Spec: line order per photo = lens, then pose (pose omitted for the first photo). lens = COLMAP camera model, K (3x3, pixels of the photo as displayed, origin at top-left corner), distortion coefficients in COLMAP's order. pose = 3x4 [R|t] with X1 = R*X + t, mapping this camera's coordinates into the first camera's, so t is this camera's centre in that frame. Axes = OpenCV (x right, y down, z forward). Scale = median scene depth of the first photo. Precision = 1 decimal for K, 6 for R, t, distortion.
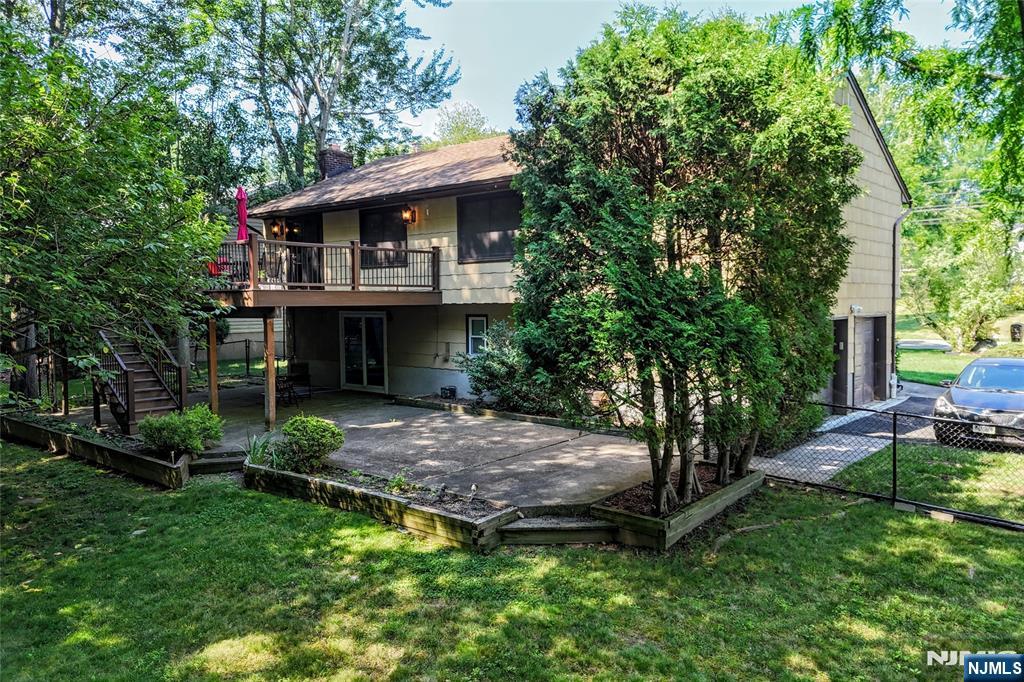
lens RADIAL K [[774.0, 0, 521.7], [0, 774.0, 339.6], [0, 0, 1]] dist [0.094402, 0.000280]
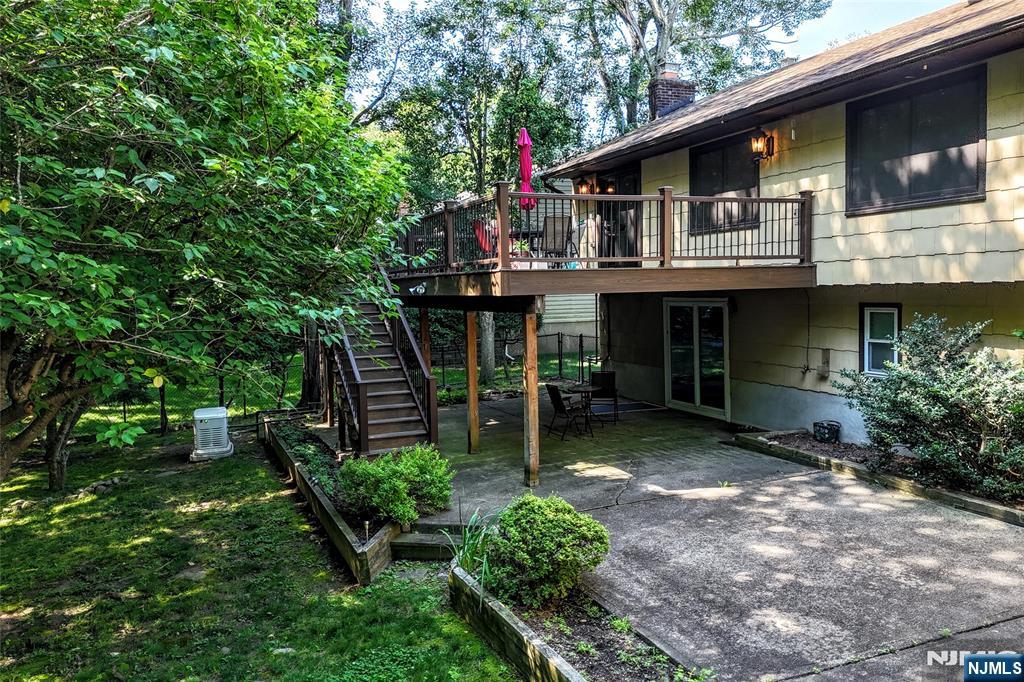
lens RADIAL K [[788.6, 0, 504.9], [0, 788.6, 329.0], [0, 0, 1]] dist [0.039990, -0.041063]
pose [[0.882549, 0.012793, -0.470046, -0.026958], [-0.007201, 0.999880, 0.013692, -0.019704], [0.470165, -0.008699, 0.882536, 0.349812]]
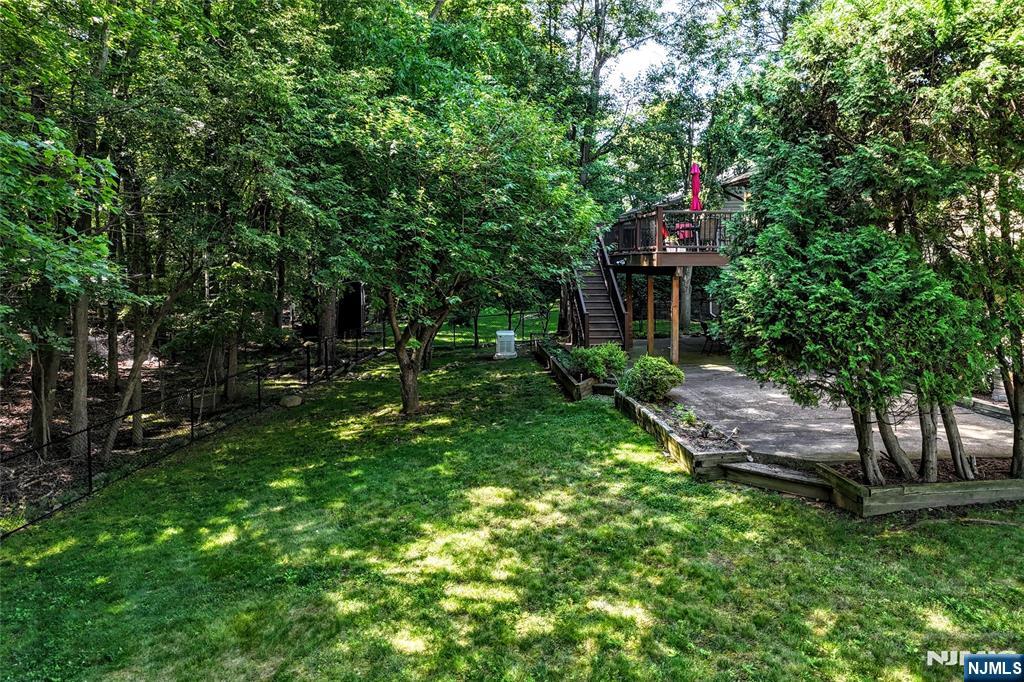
lens RADIAL K [[774.0, 0, 521.7], [0, 774.0, 339.6], [0, 0, 1]] dist [0.094402, 0.000280]
pose [[0.693891, 0.073870, -0.716281, 0.318513], [-0.033614, 0.996963, 0.070253, -0.005280], [0.719295, -0.024671, 0.694267, 0.002511]]
